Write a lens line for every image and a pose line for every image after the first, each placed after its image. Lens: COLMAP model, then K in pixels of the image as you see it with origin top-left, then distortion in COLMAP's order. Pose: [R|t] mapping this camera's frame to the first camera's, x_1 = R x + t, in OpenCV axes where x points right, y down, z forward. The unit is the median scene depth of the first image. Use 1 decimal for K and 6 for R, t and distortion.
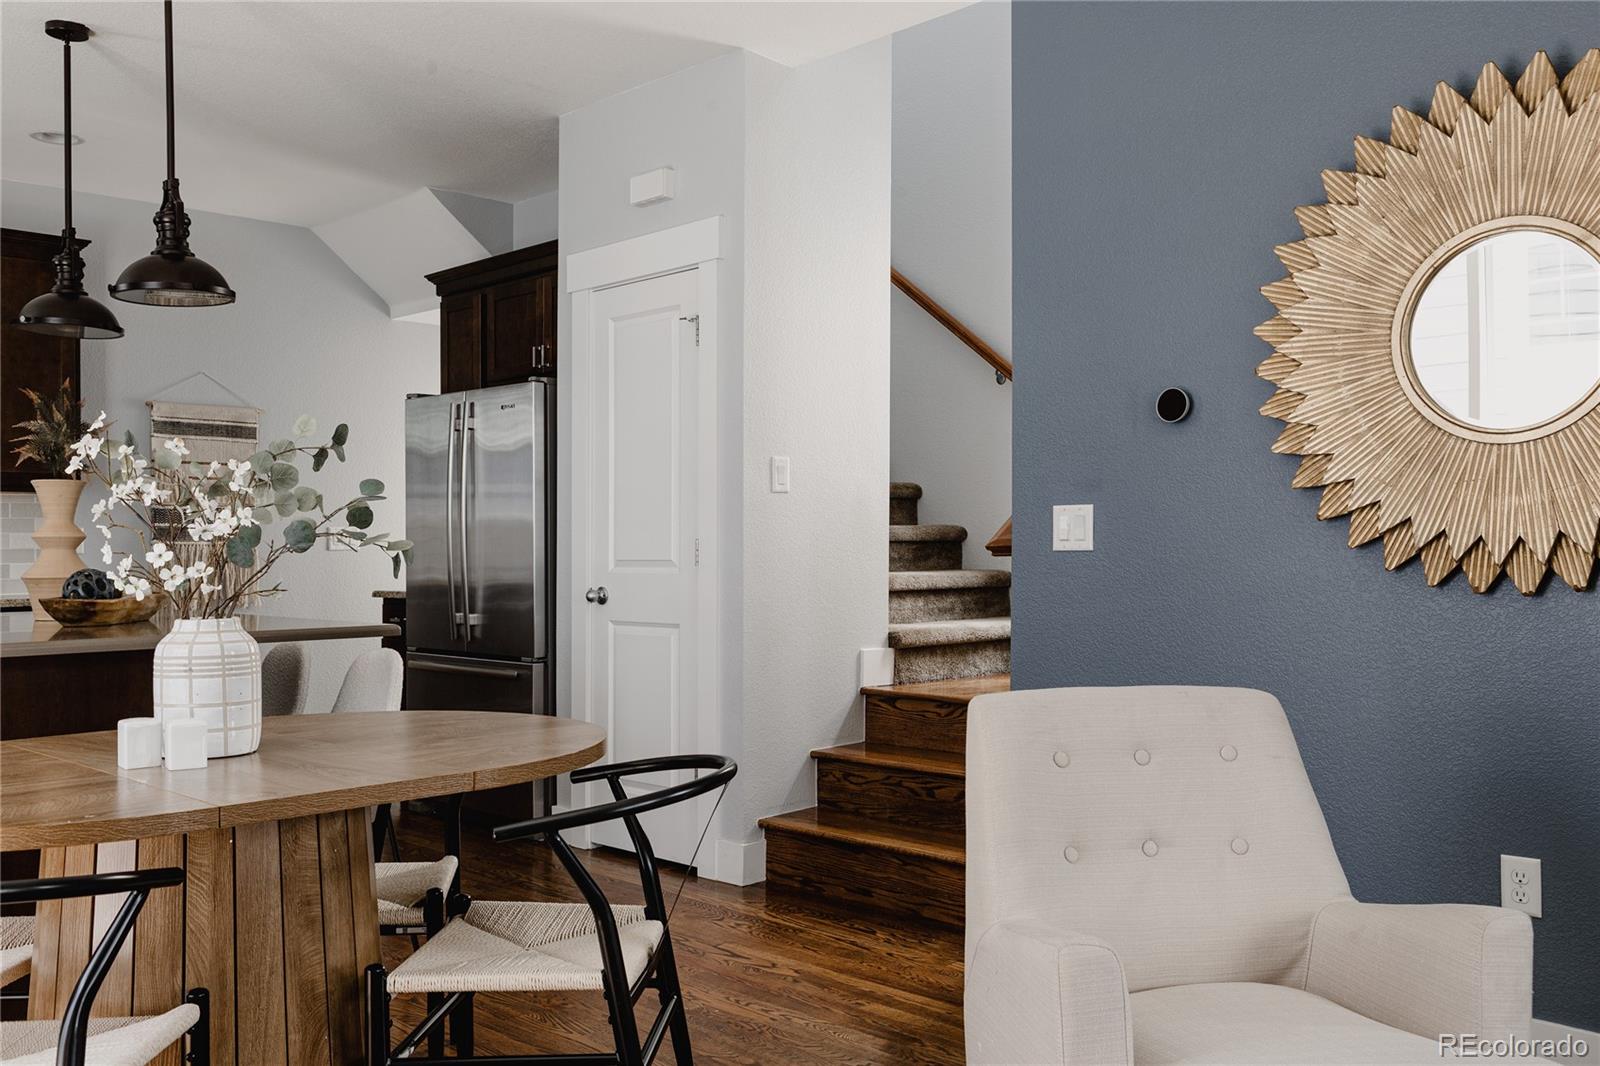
lens RADIAL K [[1377.6, 0, 800.0], [0, 1377.6, 533.0], [0, 0, 1]] dist [0.008930, 0.004880]
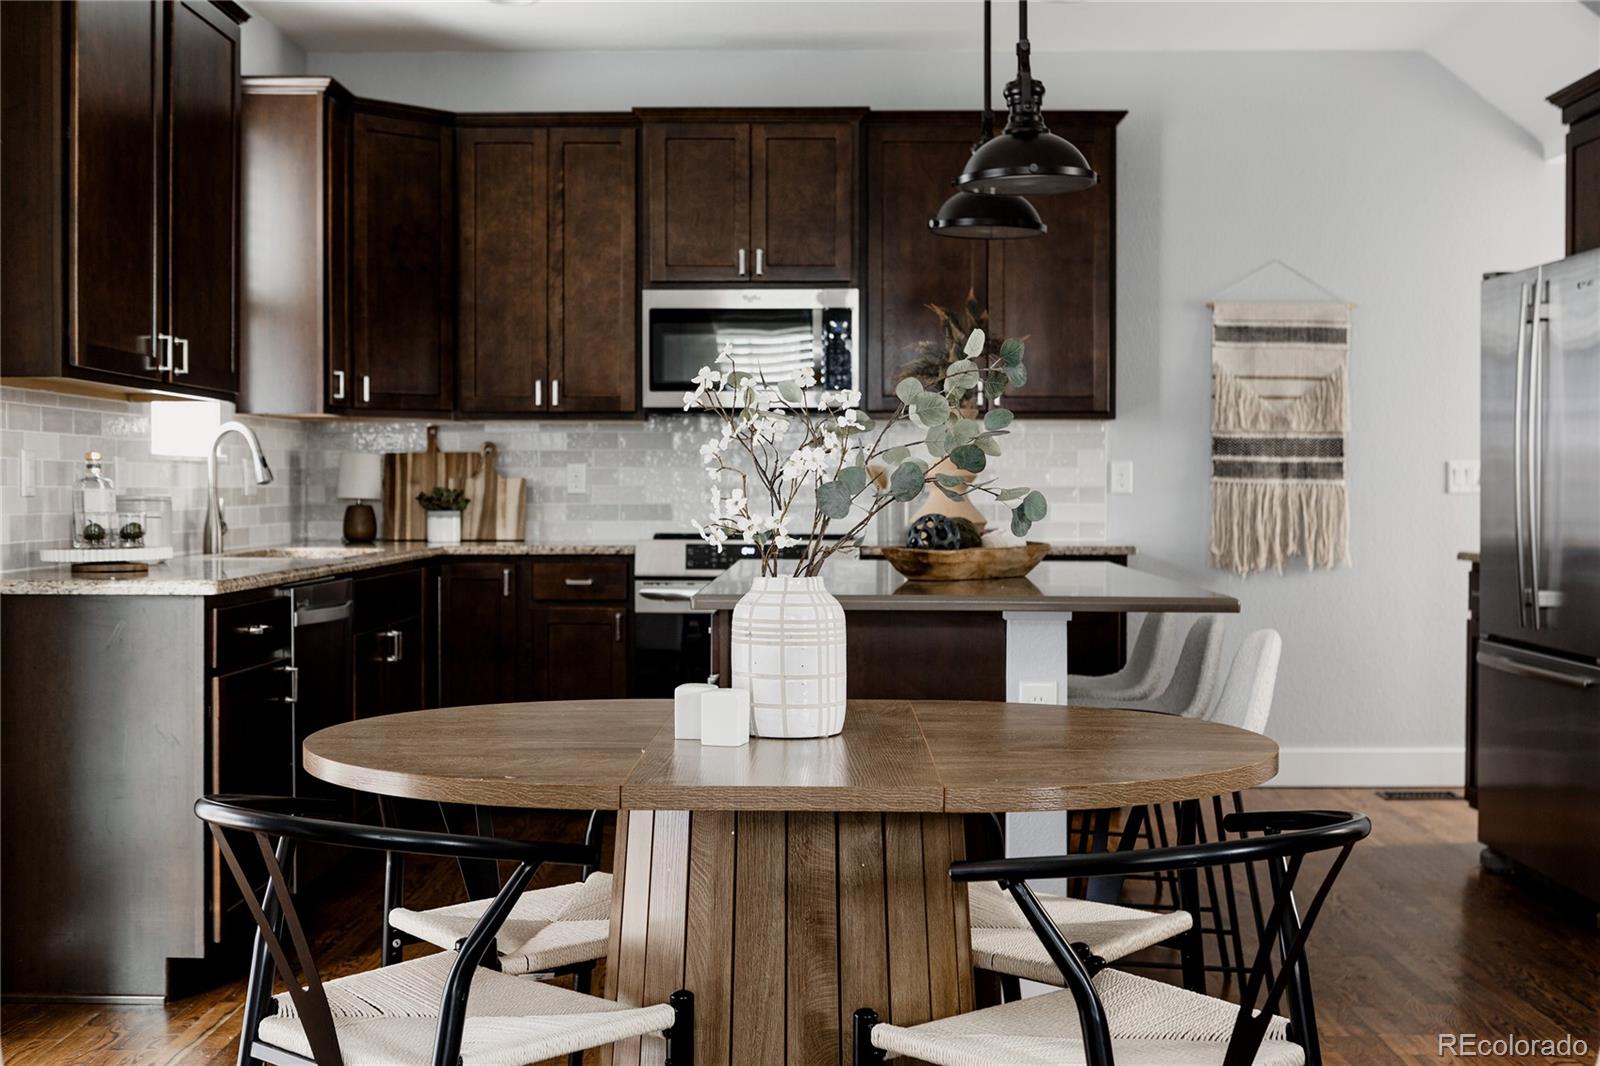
lens RADIAL K [[1925.9, 0, 798.5], [0, 1925.9, 491.3], [0, 0, 1]] dist [-0.012541, -0.003682]
pose [[0.700710, 0.013398, -0.713321, 0.282263], [-0.002919, 0.999869, 0.015913, -0.006837], [0.713441, -0.009068, 0.700657, 0.106337]]
